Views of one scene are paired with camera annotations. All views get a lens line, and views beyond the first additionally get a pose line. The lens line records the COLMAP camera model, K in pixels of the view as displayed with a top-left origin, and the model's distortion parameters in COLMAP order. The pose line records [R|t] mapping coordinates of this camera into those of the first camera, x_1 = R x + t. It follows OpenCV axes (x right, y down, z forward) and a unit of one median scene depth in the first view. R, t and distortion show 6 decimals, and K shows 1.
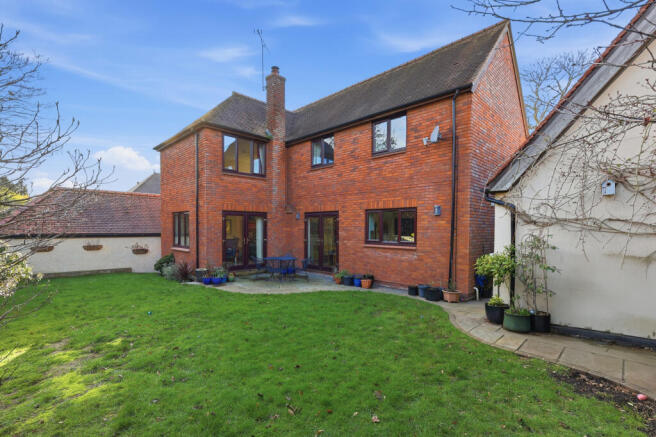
lens RADIAL K [[307.2, 0, 329.3], [0, 307.2, 236.1], [0, 0, 1]] dist [-0.000223, -0.000064]
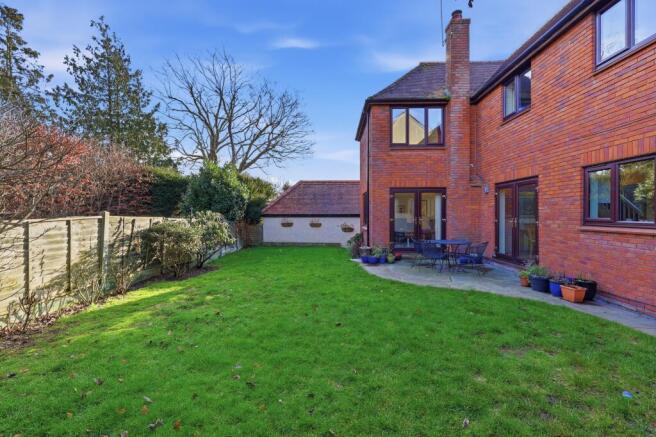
lens RADIAL K [[289.7, 0, 324.4], [0, 289.7, 215.6], [0, 0, 1]] dist [-0.000034, 0.000054]
pose [[0.677516, -0.001630, -0.735506, 0.171941], [-0.016722, 0.999705, -0.017620, 0.021989], [0.735318, 0.024237, 0.677289, 0.243252]]
